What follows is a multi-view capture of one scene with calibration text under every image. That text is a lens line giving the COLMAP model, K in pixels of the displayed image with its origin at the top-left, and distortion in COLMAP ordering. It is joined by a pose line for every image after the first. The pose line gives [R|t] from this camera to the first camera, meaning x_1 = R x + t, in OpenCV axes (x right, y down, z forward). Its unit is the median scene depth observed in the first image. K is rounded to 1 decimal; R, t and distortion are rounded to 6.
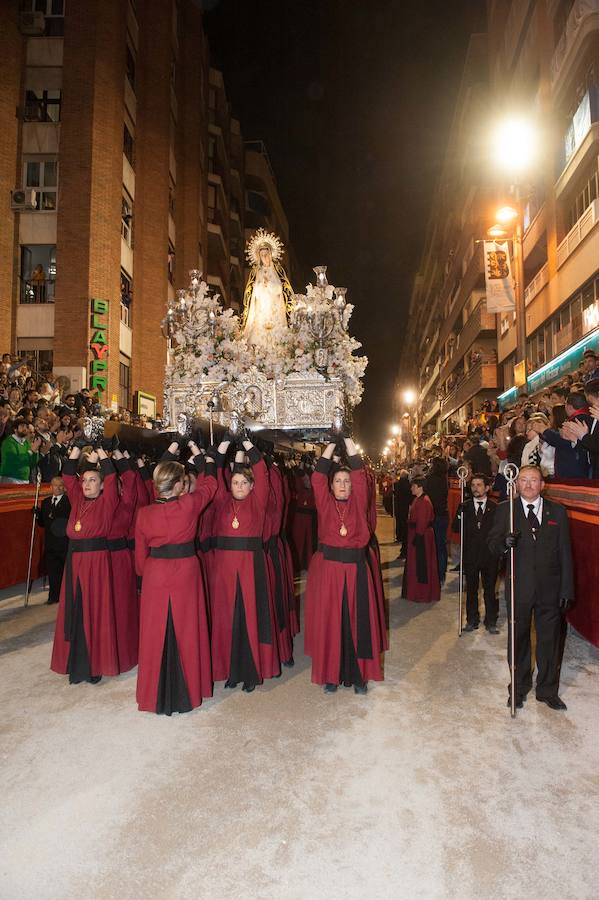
lens RADIAL K [[619.5, 0, 306.4], [0, 619.5, 449.6], [0, 0, 1]] dist [-0.052594, 0.000521]
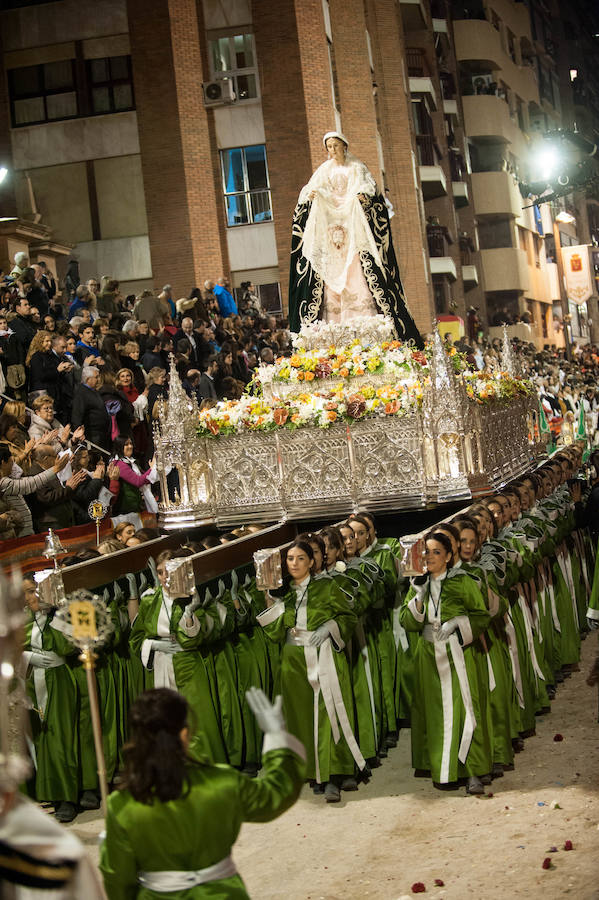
lens RADIAL K [[1824.8, 0, 299.5], [0, 1824.8, 450.0], [0, 0, 1]] dist [-0.388611, -0.080628]
pose [[0.982058, -0.095854, -0.162400, -0.042894], [0.107037, 0.992348, 0.061550, -0.098163], [0.155257, -0.077828, 0.984804, -1.320060]]
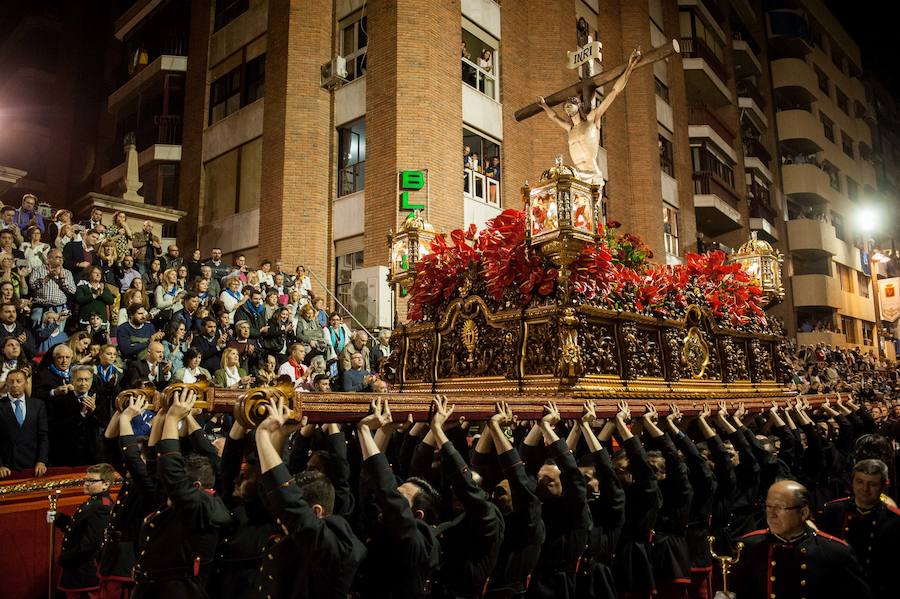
lens RADIAL K [[617.8, 0, 453.4], [0, 617.8, 303.4], [0, 0, 1]] dist [-0.048987, 0.000837]
pose [[0.744168, -0.096233, -0.661024, 0.174070], [0.035562, 0.993873, -0.104655, -0.013931], [0.667045, 0.054374, 0.743031, 0.544816]]
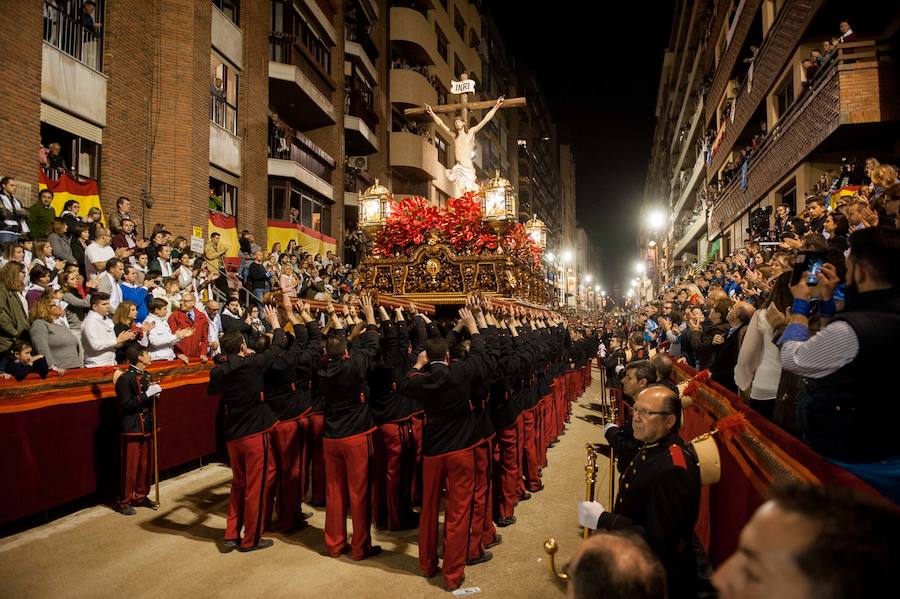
lens RADIAL K [[617.8, 0, 453.4], [0, 617.8, 303.4], [0, 0, 1]] dist [-0.048987, 0.000837]
pose [[0.988032, -0.003682, -0.154207, 0.156600], [0.006534, 0.999817, 0.017990, 0.012800], [0.154112, -0.018782, 0.987875, 0.931860]]
